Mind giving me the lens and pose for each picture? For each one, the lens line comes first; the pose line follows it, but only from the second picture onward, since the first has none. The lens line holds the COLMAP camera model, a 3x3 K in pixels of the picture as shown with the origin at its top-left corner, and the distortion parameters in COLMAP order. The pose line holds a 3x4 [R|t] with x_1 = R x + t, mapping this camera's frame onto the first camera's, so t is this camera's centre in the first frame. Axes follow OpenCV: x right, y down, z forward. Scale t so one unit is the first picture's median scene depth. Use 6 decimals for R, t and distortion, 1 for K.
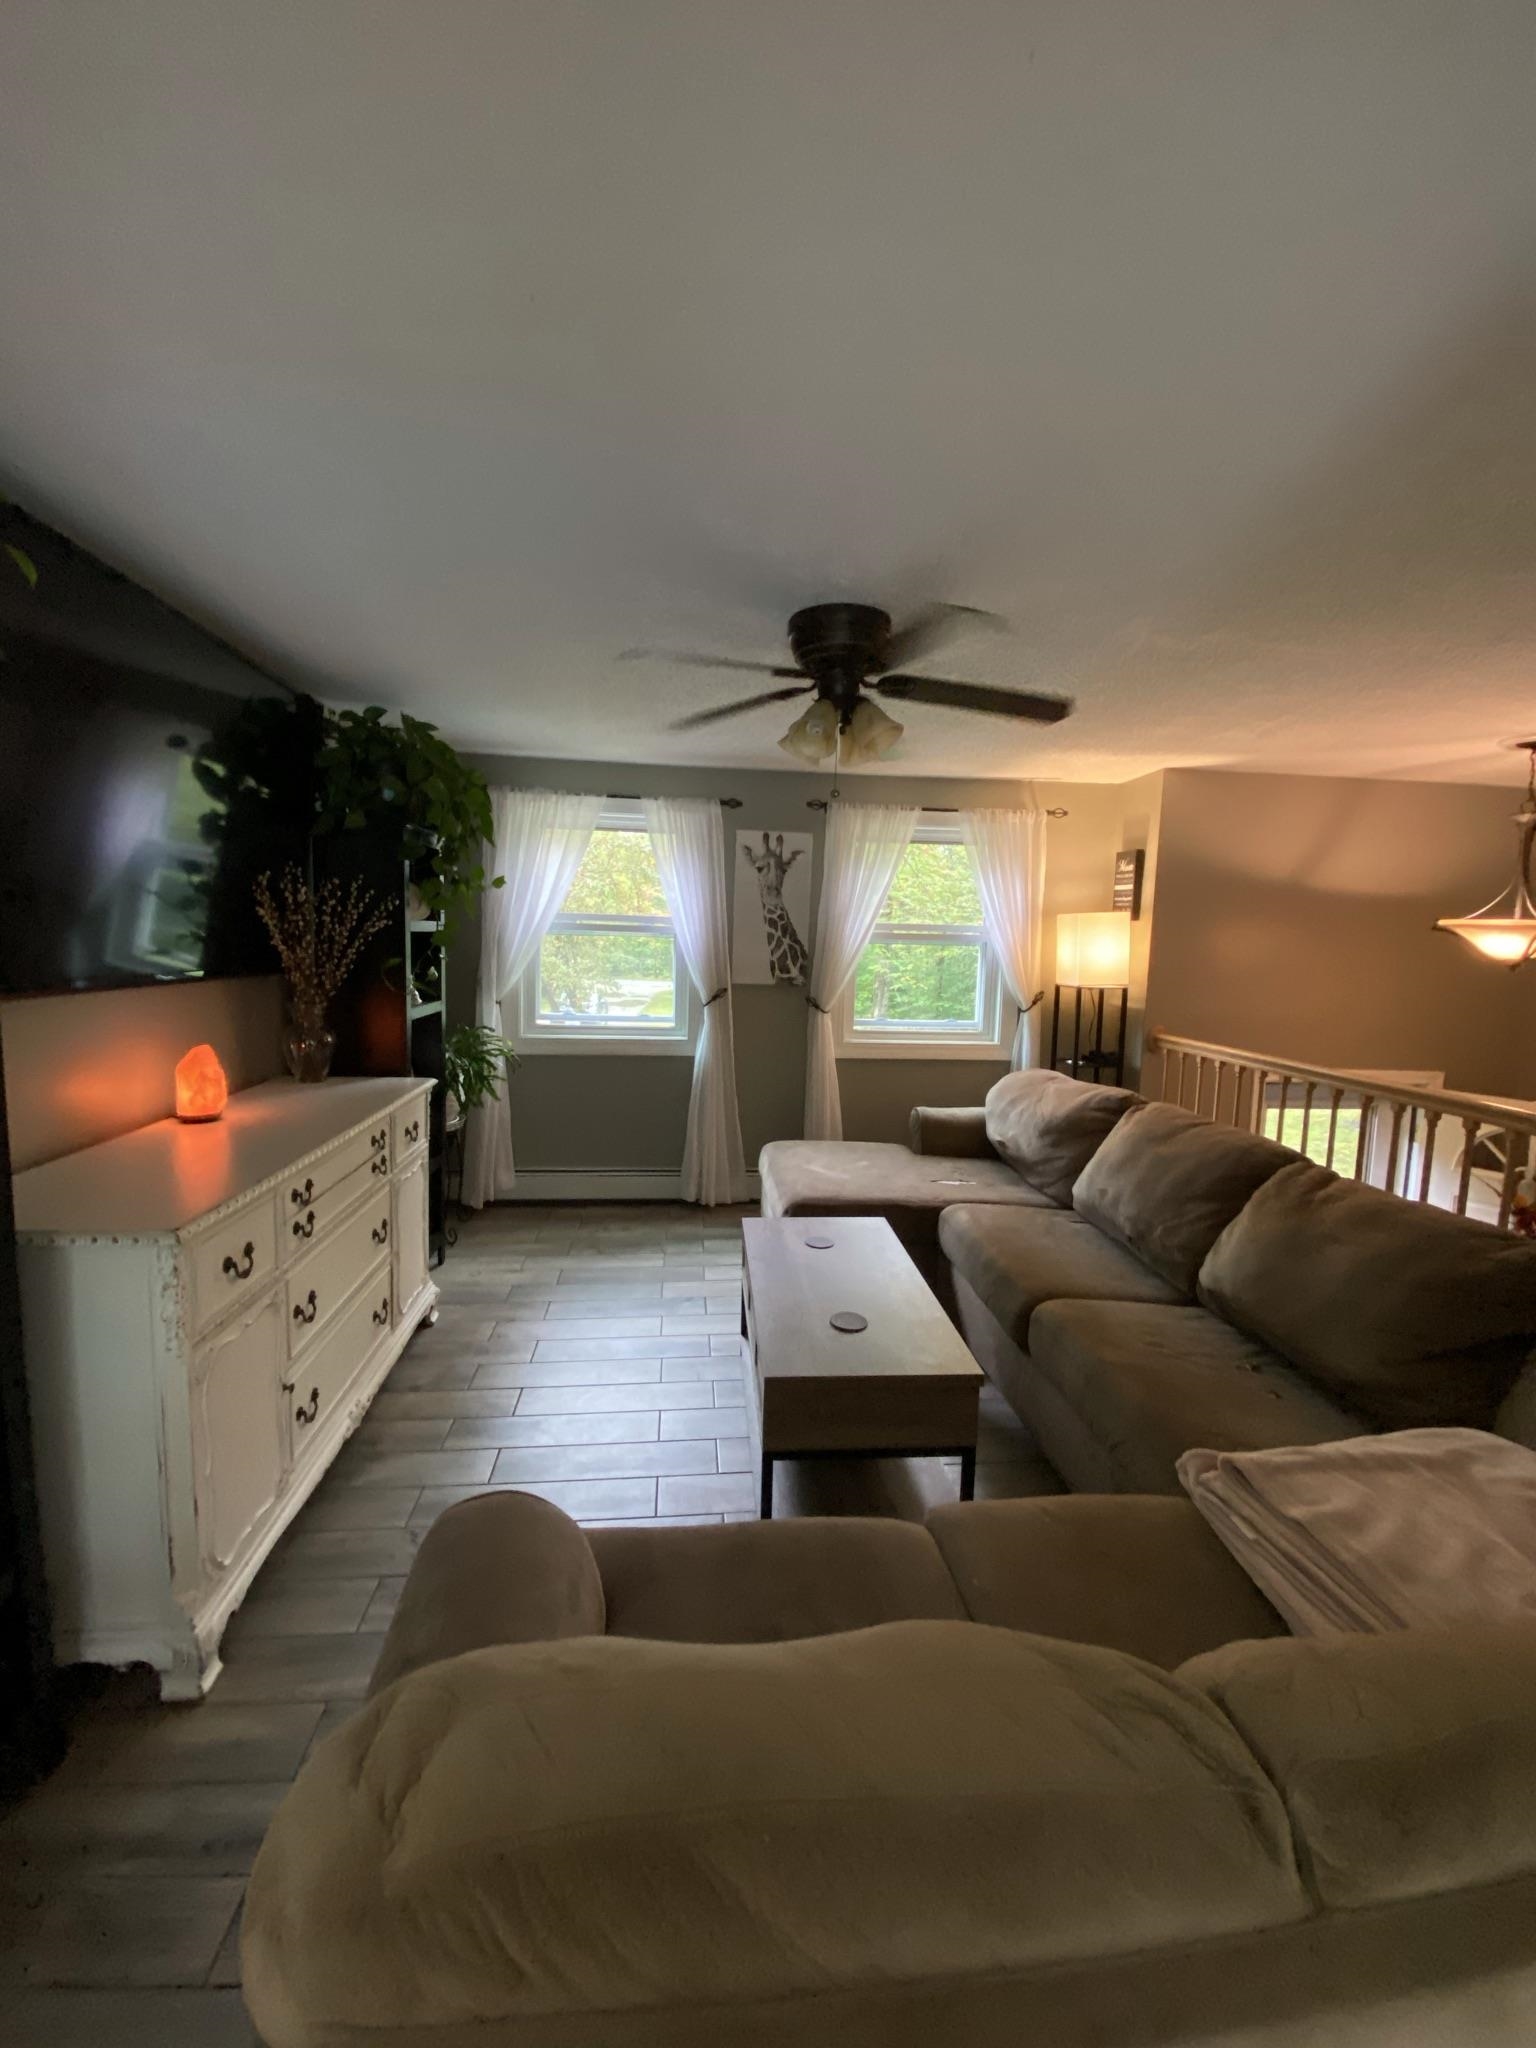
lens RADIAL K [[830.3, 0, 767.7], [0, 830.3, 1021.5], [0, 0, 1]] dist [0.004025, -0.000383]
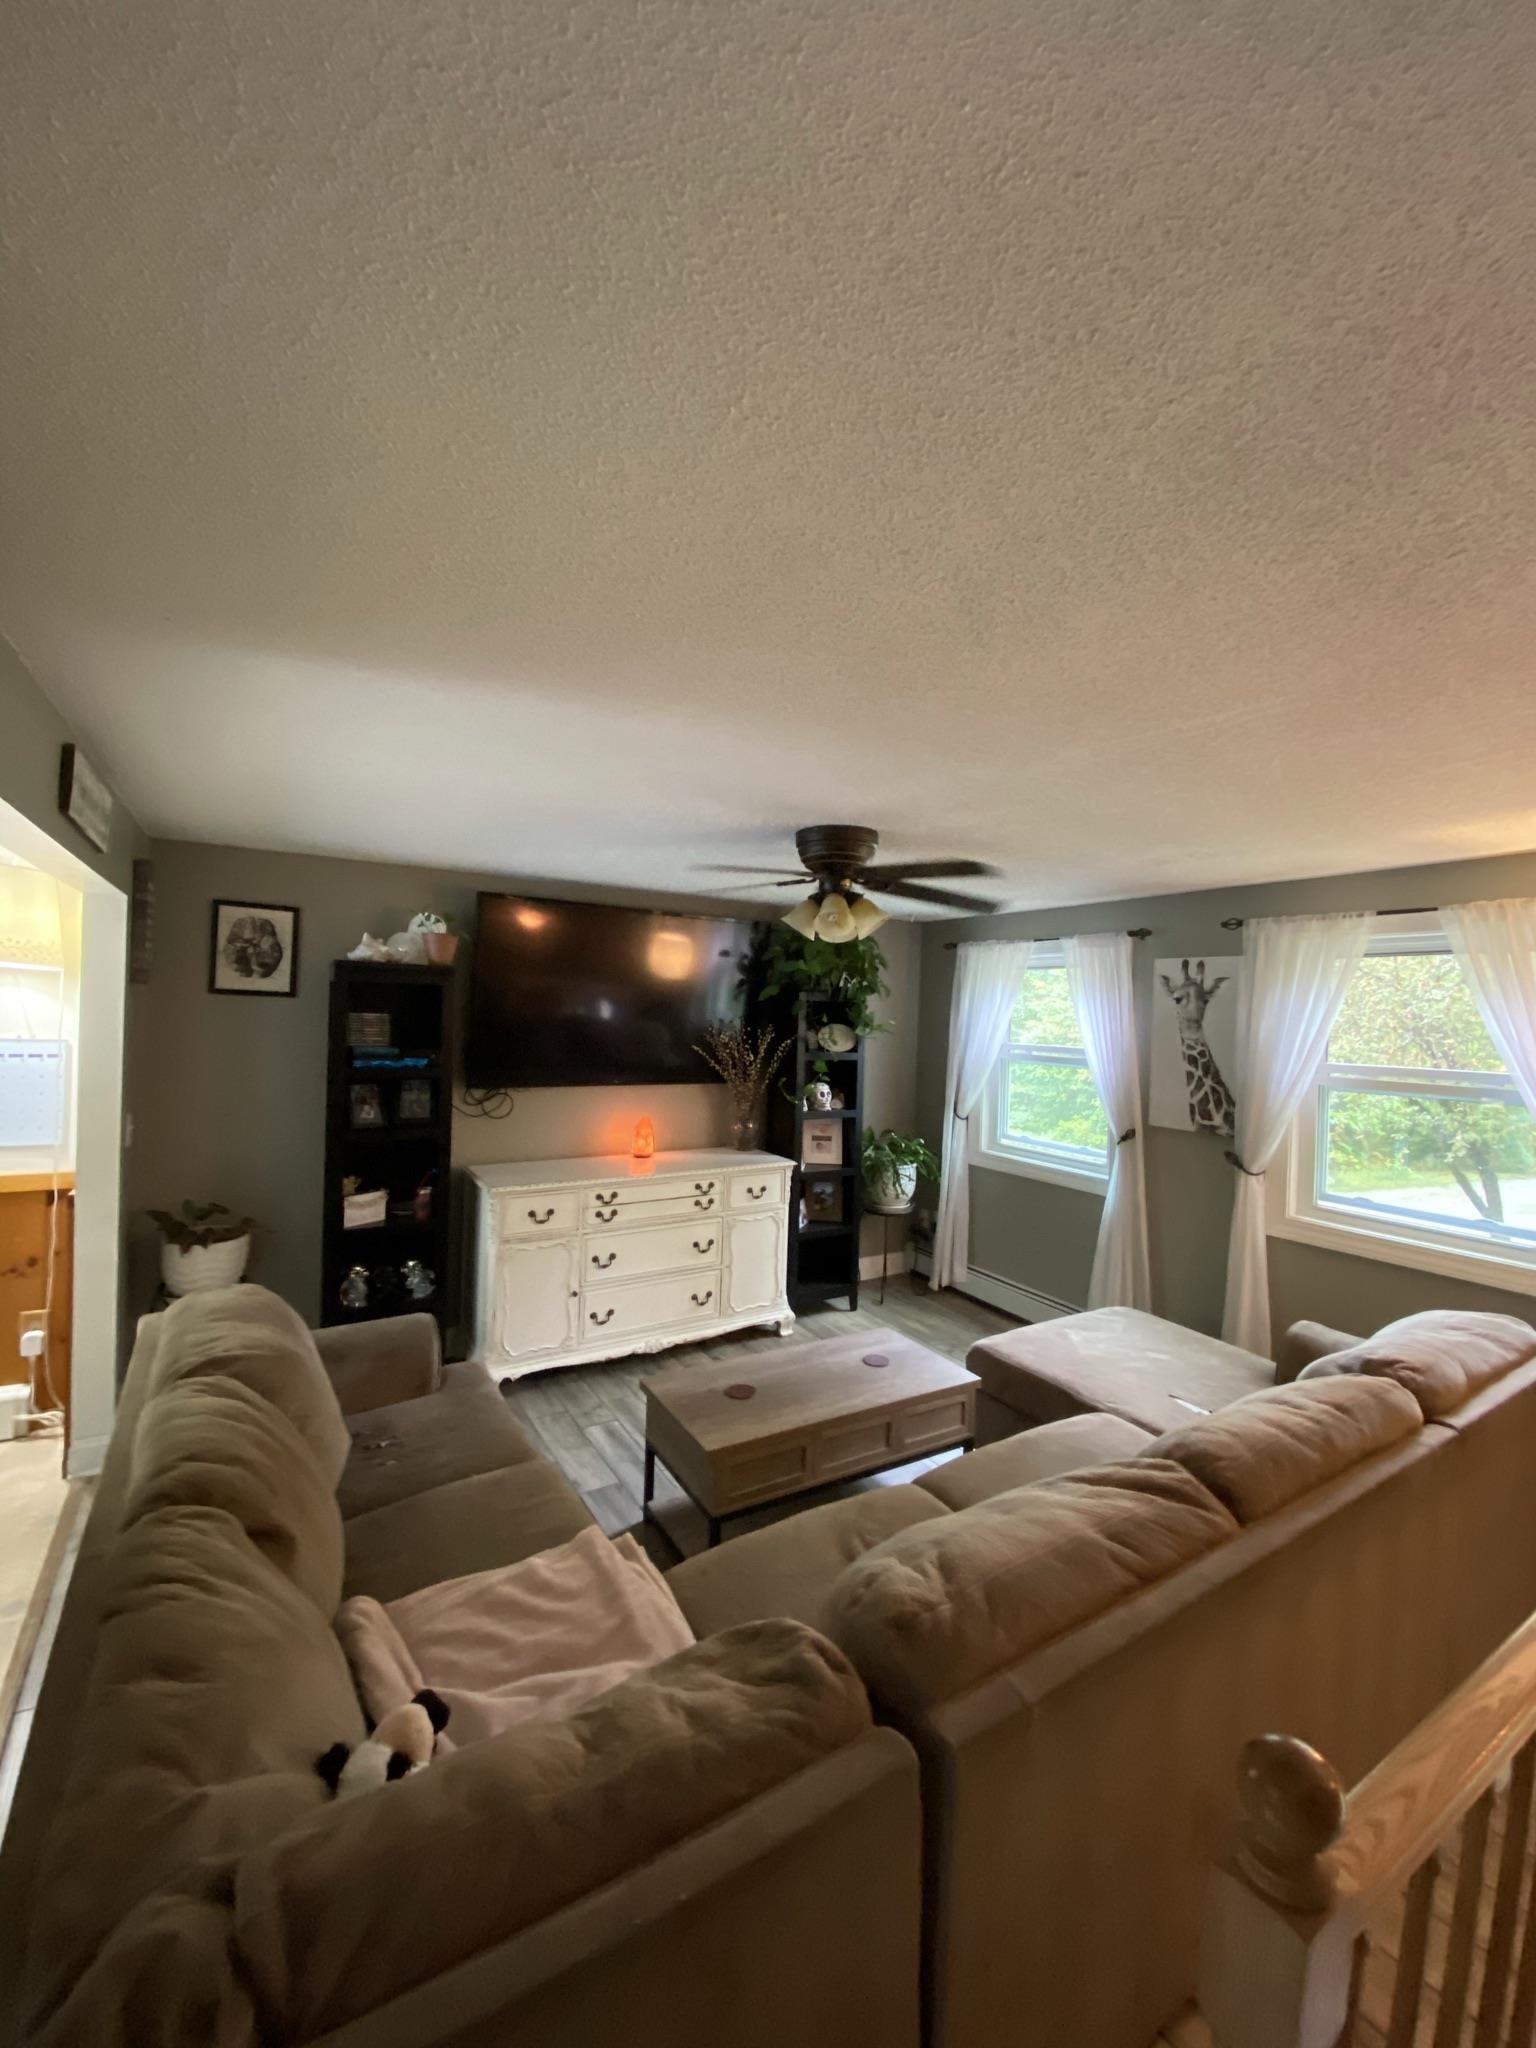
lens RADIAL K [[830.3, 0, 758.9], [0, 830.3, 1017.3], [0, 0, 1]] dist [0.004025, -0.000383]
pose [[0.423580, -0.008727, -0.905817, 0.609291], [-0.114048, 0.991483, -0.062884, -0.056862], [0.898651, 0.129943, 0.418977, 0.218264]]
